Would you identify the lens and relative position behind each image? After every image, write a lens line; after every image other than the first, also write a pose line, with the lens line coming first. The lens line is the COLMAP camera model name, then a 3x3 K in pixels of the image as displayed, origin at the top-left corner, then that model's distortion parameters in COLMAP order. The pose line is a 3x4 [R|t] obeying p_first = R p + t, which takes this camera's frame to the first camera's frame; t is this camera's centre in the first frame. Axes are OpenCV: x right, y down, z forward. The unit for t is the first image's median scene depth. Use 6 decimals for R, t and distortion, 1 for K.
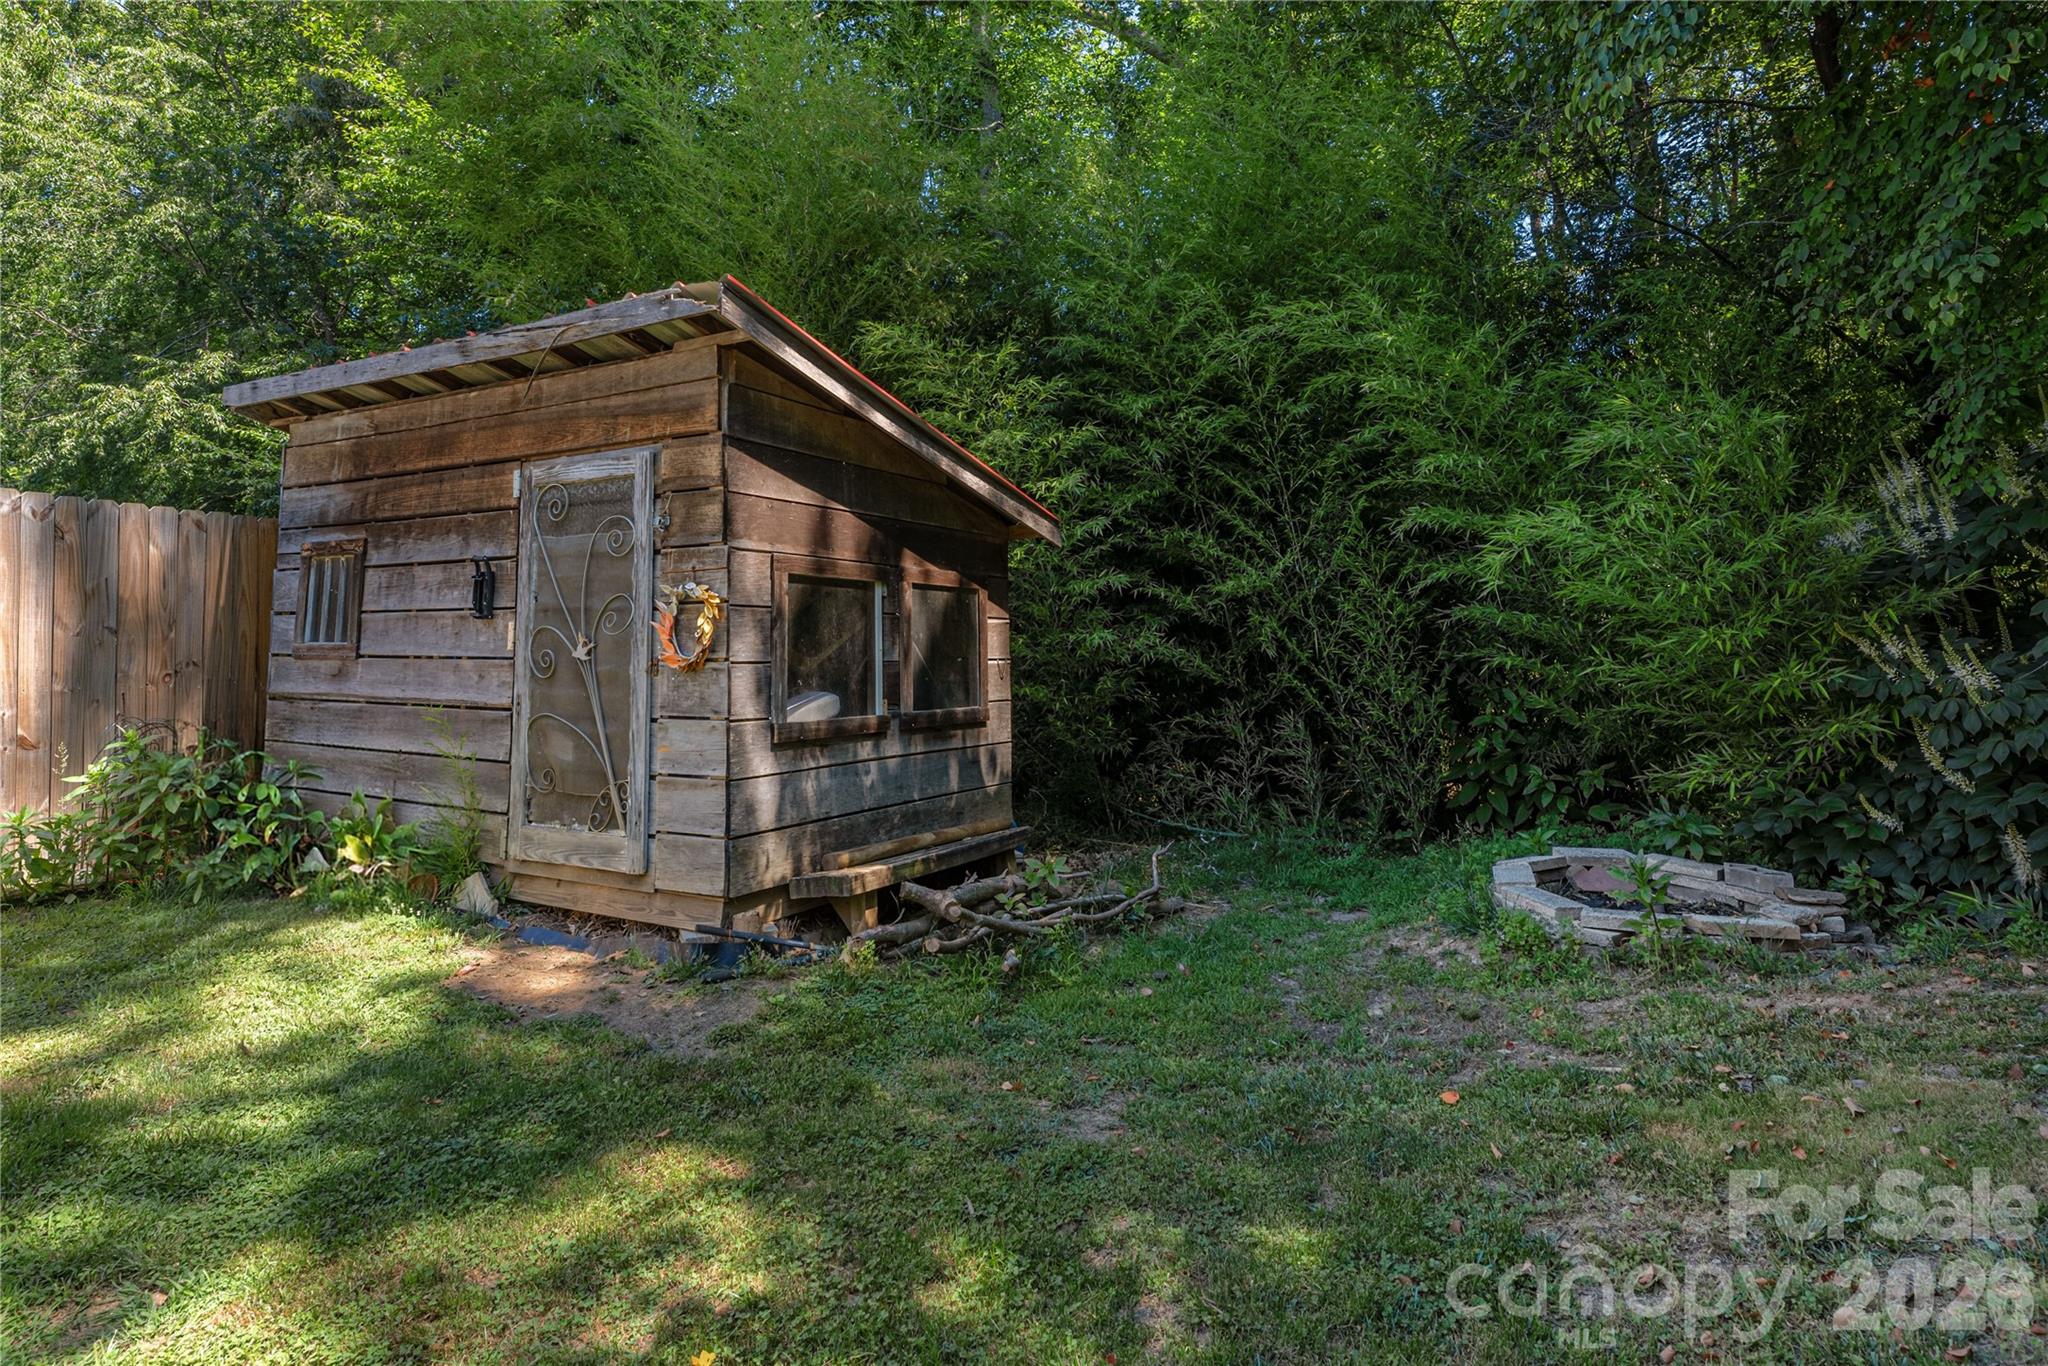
lens RADIAL K [[1097.0, 0, 1016.4], [0, 1097.0, 539.0], [0, 0, 1]] dist [0.000297, -0.000697]
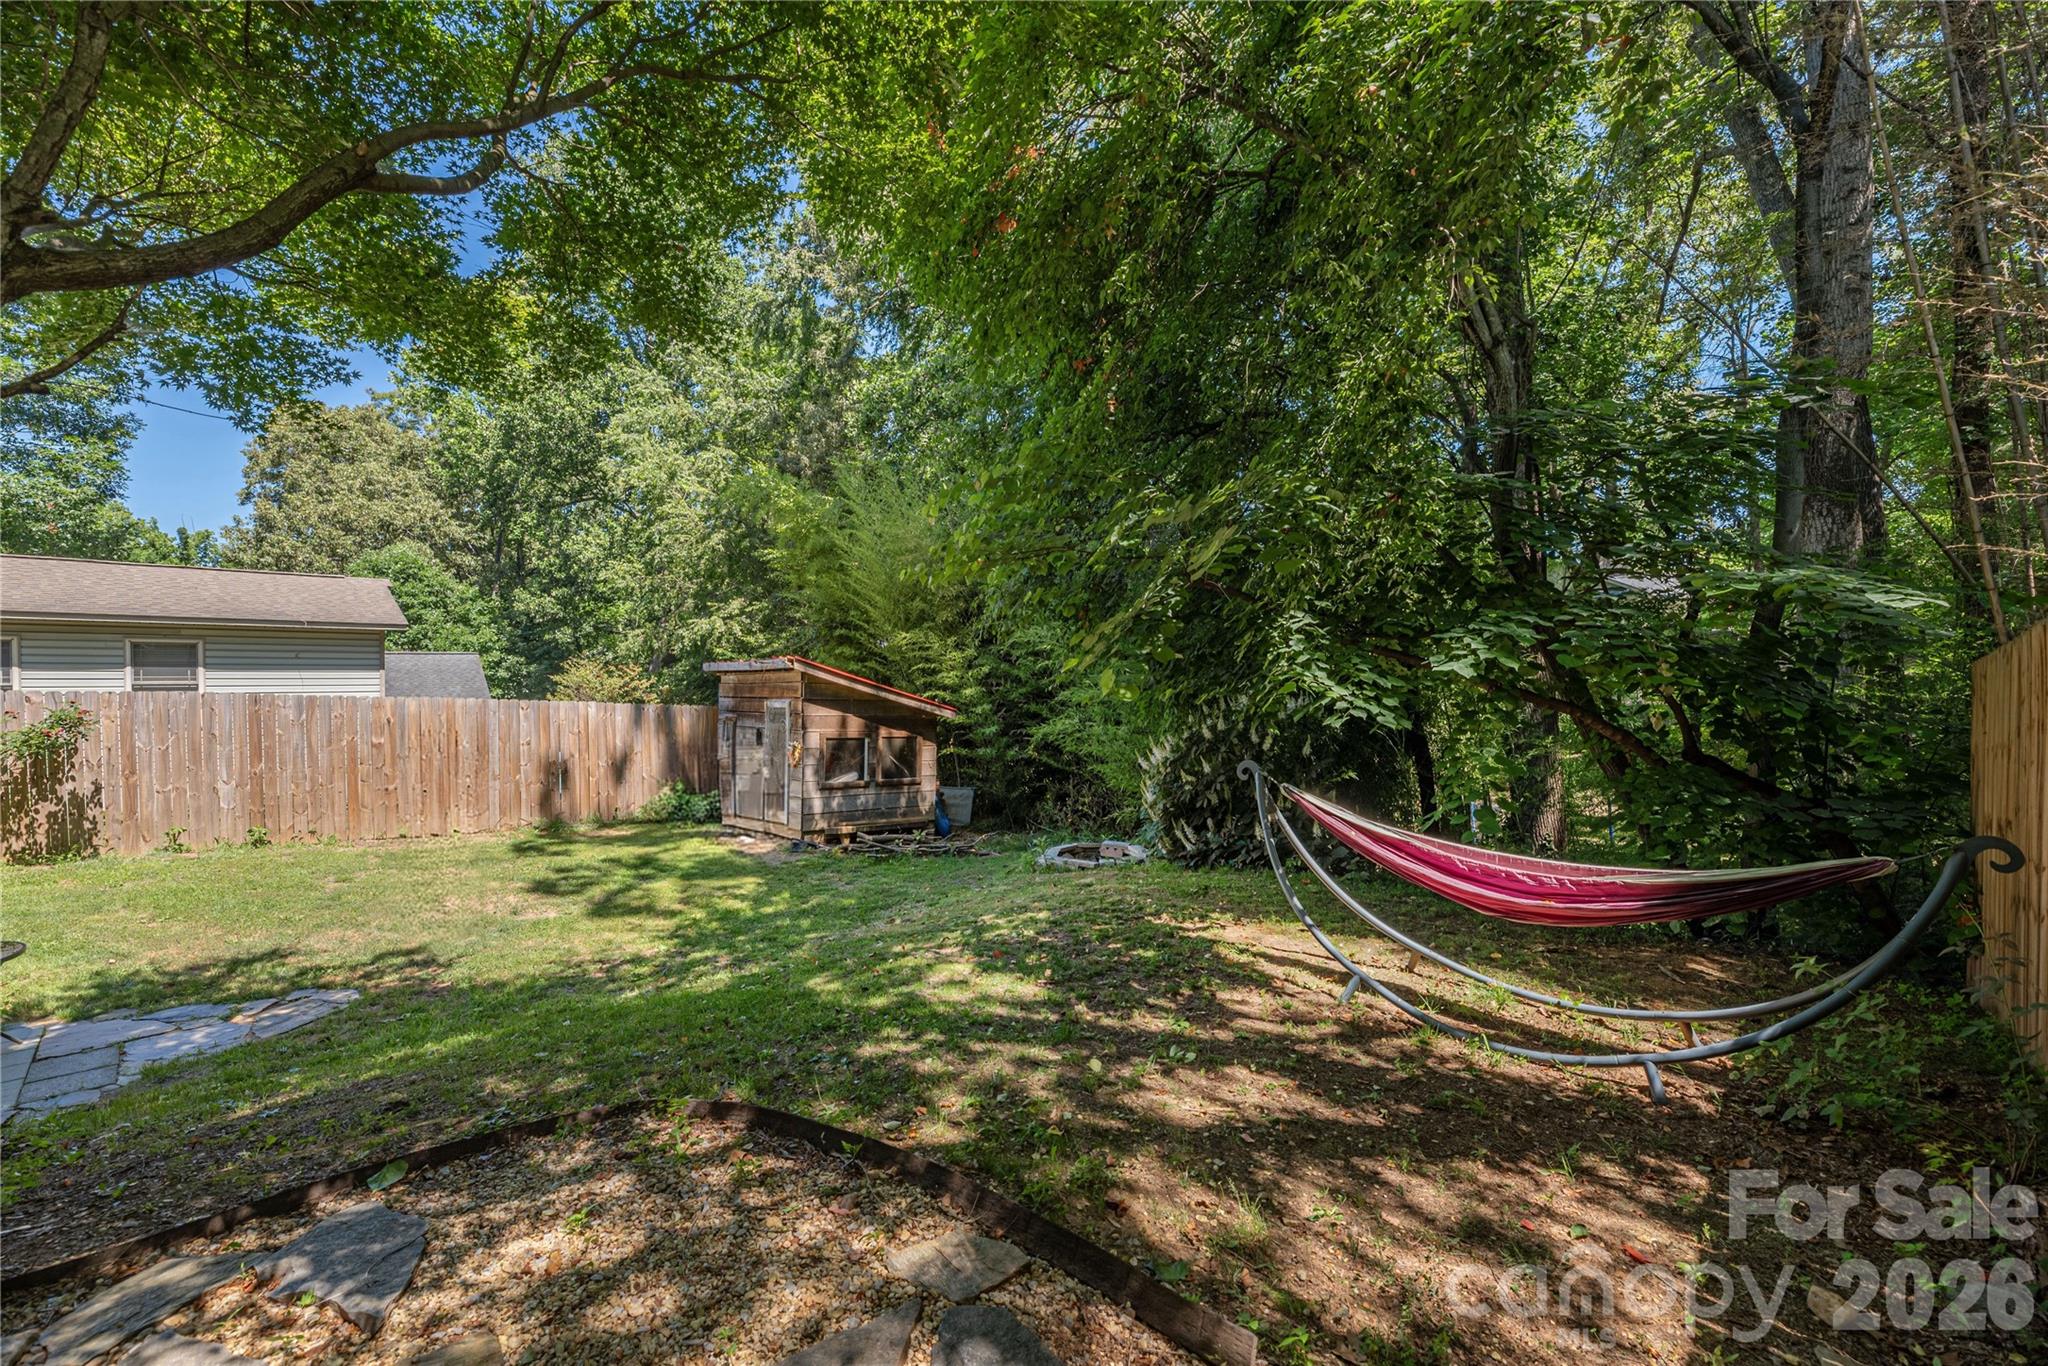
lens RADIAL K [[828.0, 0, 1024.1], [0, 828.0, 675.4], [0, 0, 1]] dist [-0.001600, 0.000304]
pose [[0.933711, -0.000345, -0.358029, 1.219839], [0.022866, 0.998015, 0.058671, -0.287108], [0.357298, -0.062968, 0.931865, -1.089826]]
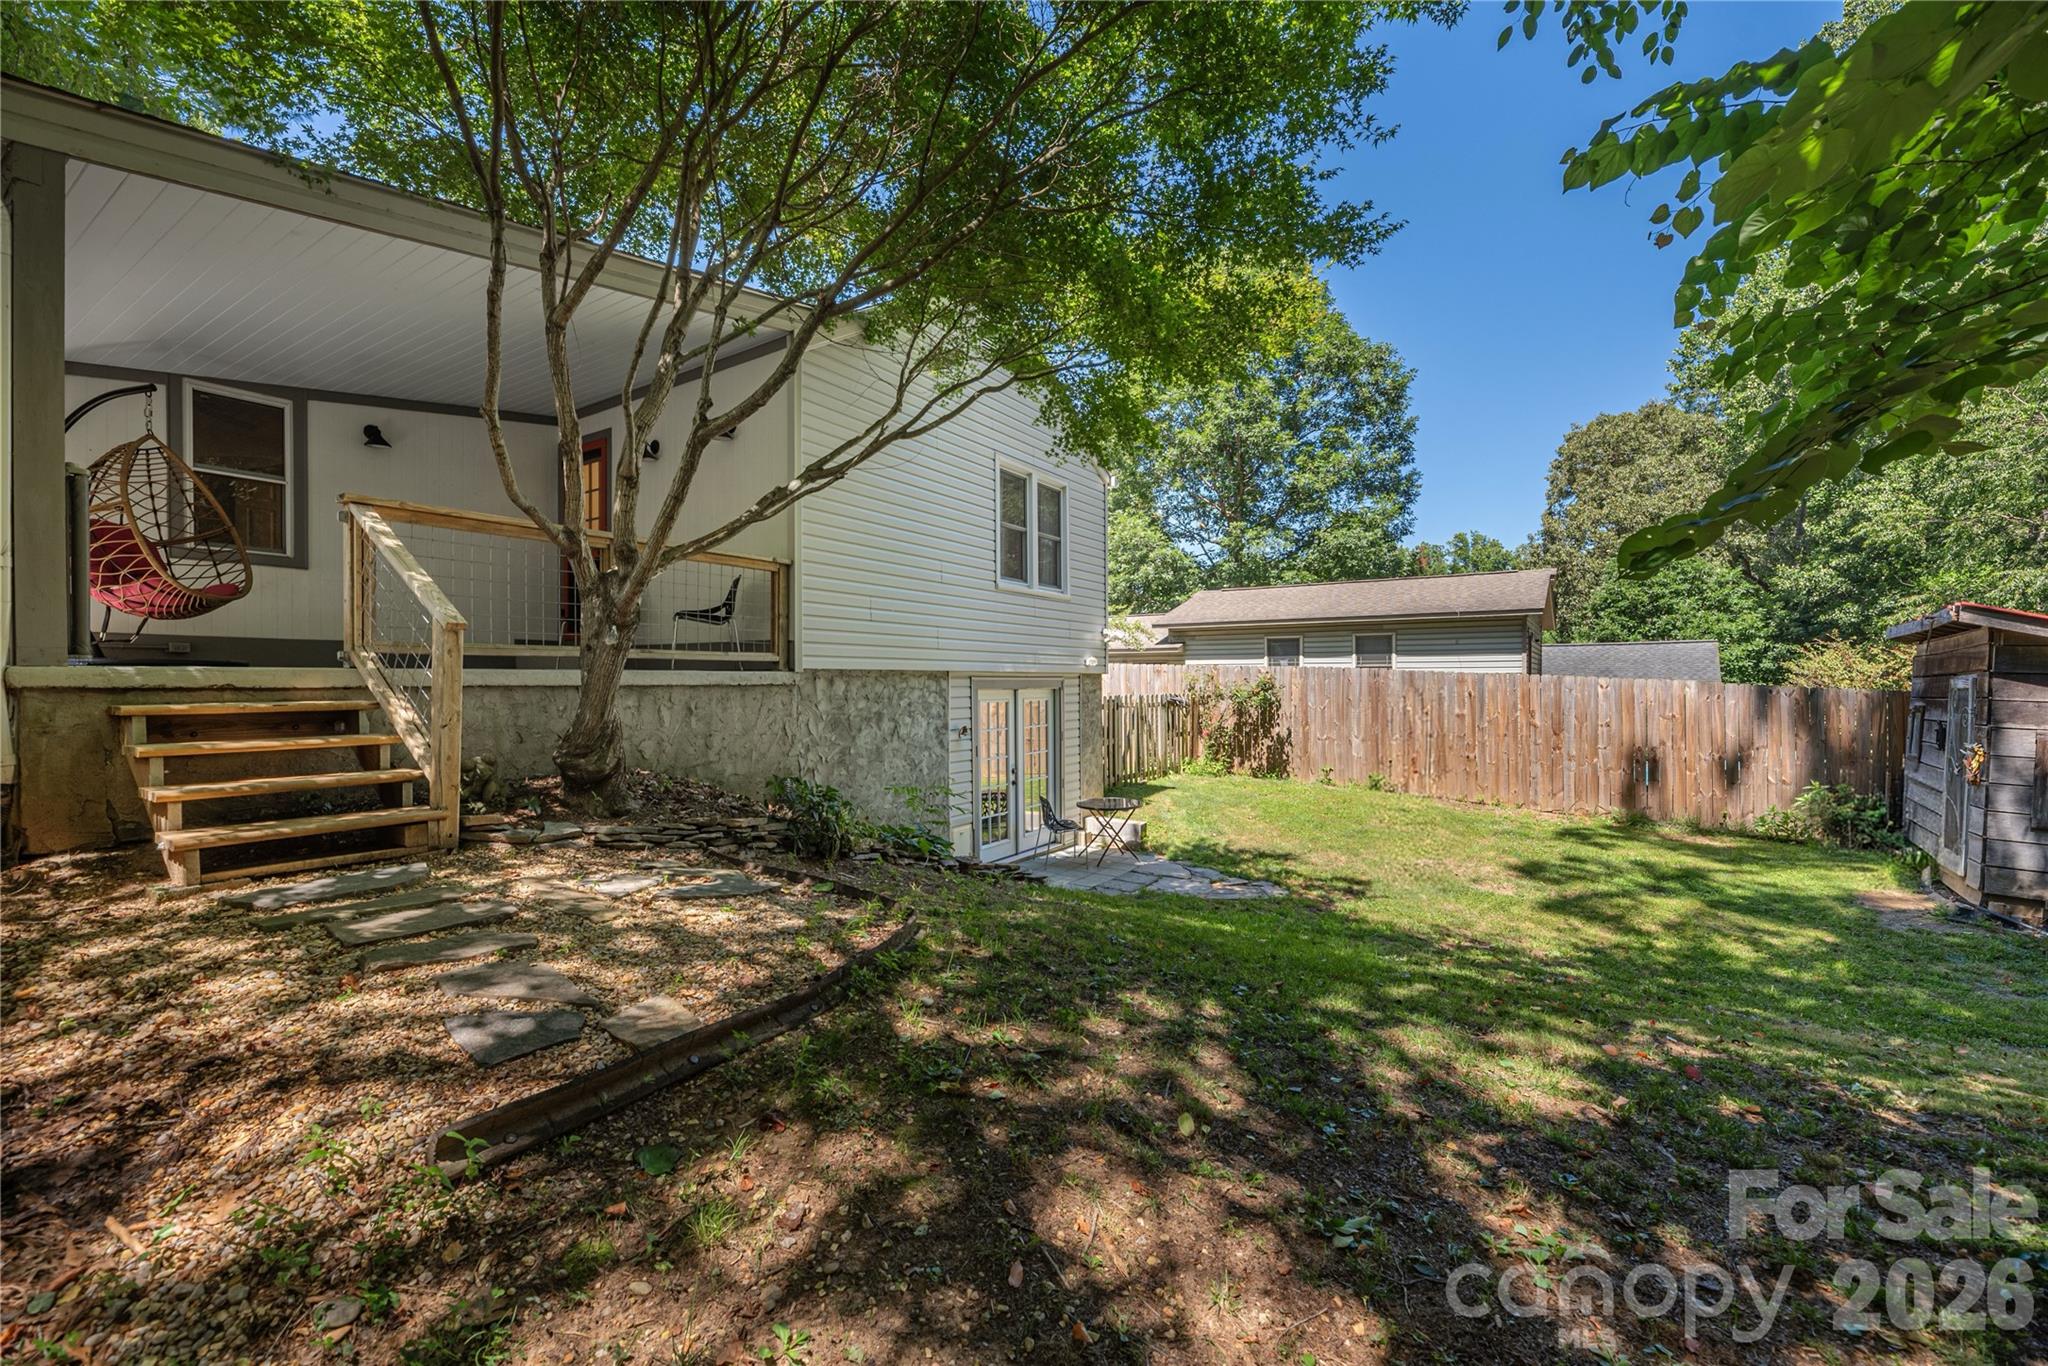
lens RADIAL K [[828.0, 0, 1020.6], [0, 828.0, 687.0], [0, 0, 1]] dist [-0.001600, 0.000304]
pose [[-0.167848, 0.010786, -0.985754, 1.457321], [0.063174, 0.998002, 0.000163, -0.175317], [0.983787, -0.062247, -0.168194, -0.501367]]
